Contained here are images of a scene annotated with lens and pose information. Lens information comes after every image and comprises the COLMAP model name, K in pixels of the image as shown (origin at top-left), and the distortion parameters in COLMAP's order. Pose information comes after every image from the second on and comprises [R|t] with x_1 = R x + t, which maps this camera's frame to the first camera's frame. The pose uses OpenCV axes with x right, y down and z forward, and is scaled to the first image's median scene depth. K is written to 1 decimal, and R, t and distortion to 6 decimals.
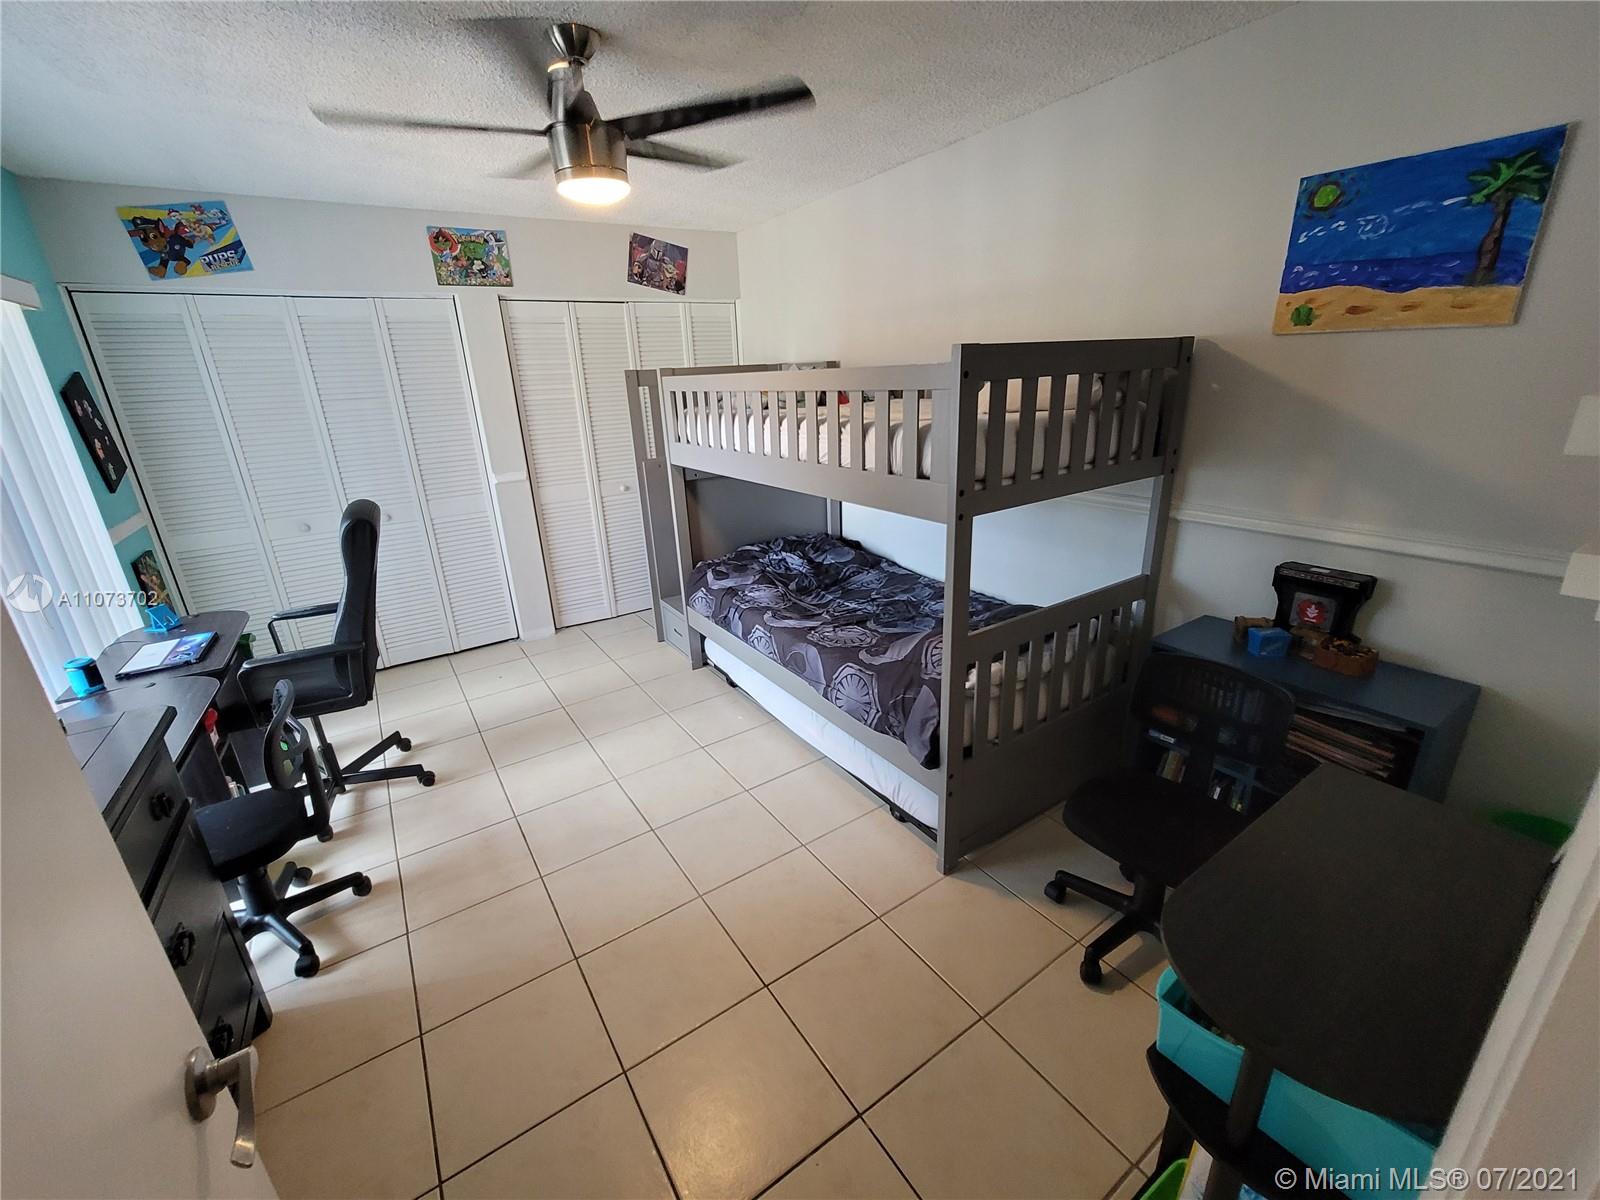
lens RADIAL K [[651.5, 0, 793.8], [0, 651.5, 599.9], [0, 0, 1]] dist [-0.004560, -0.000197]
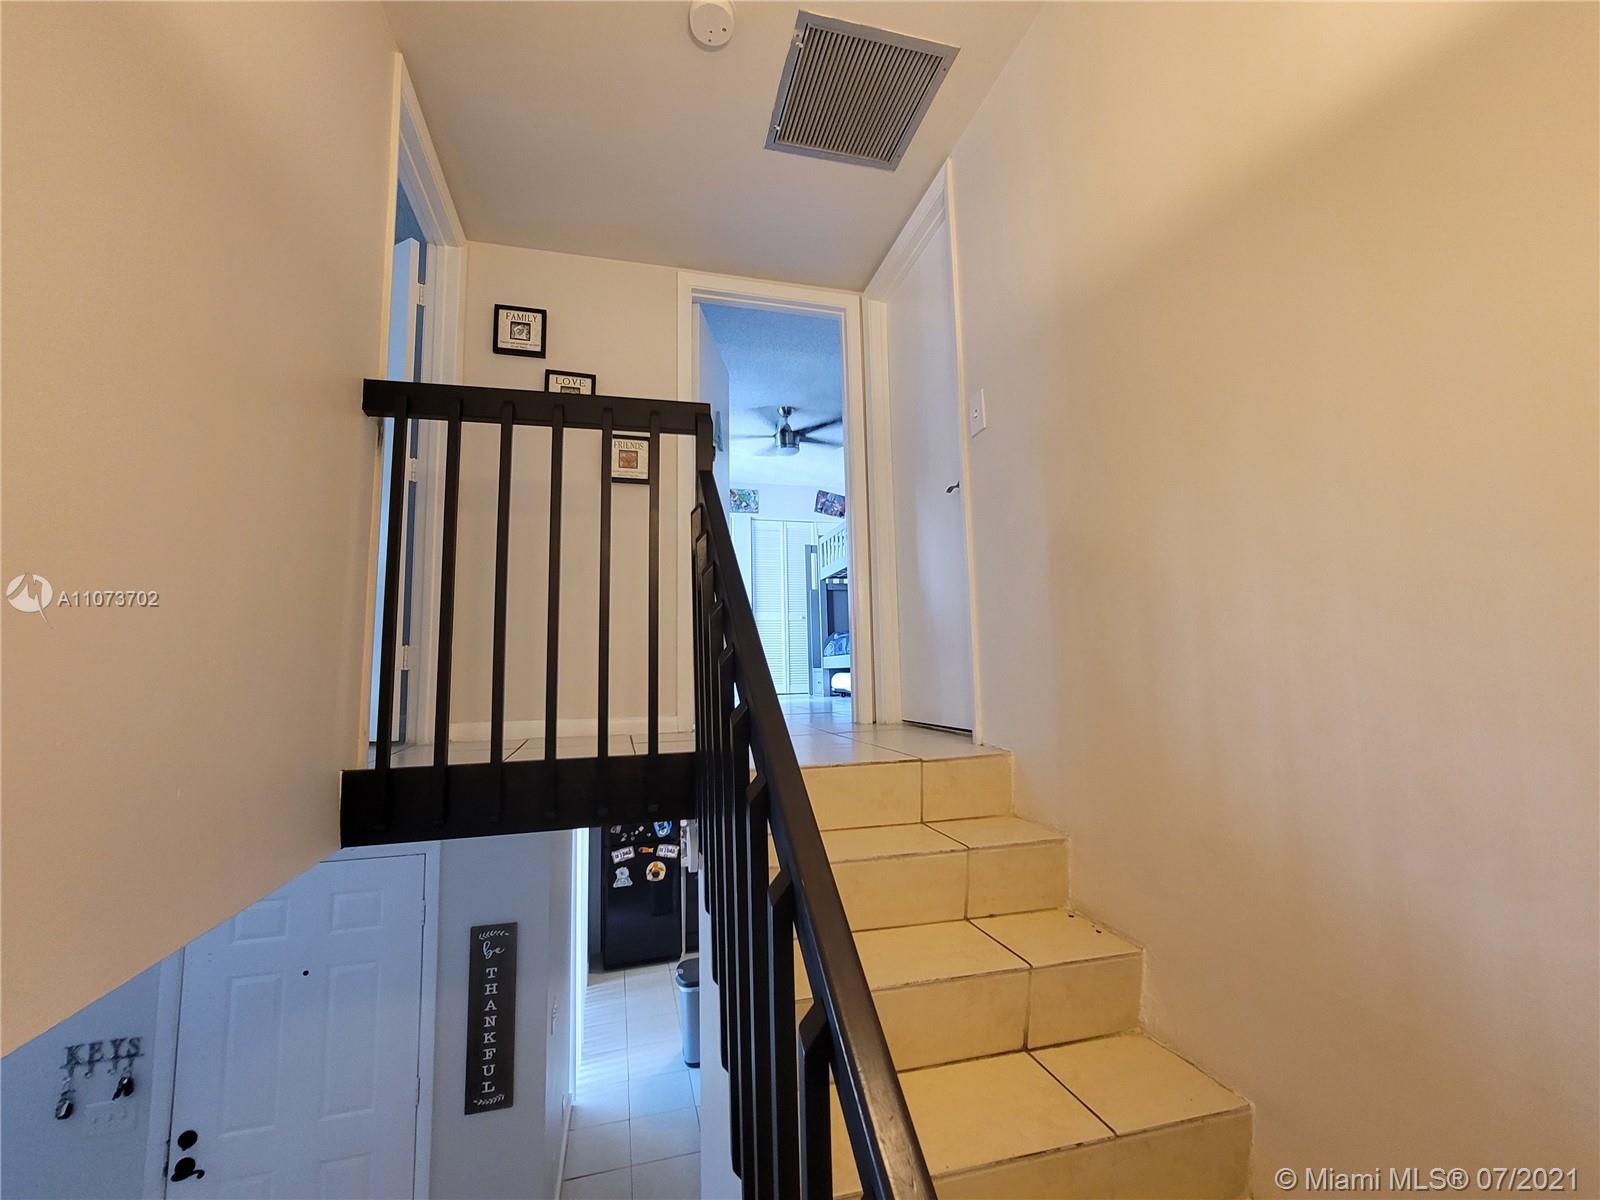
lens RADIAL K [[651.5, 0, 793.8], [0, 651.5, 599.9], [0, 0, 1]] dist [-0.004560, -0.000197]
pose [[0.947593, -0.009613, -0.319336, 0.572309], [-0.126163, 0.907048, -0.401680, 1.008253], [0.293514, 0.420917, 0.858300, -1.074411]]
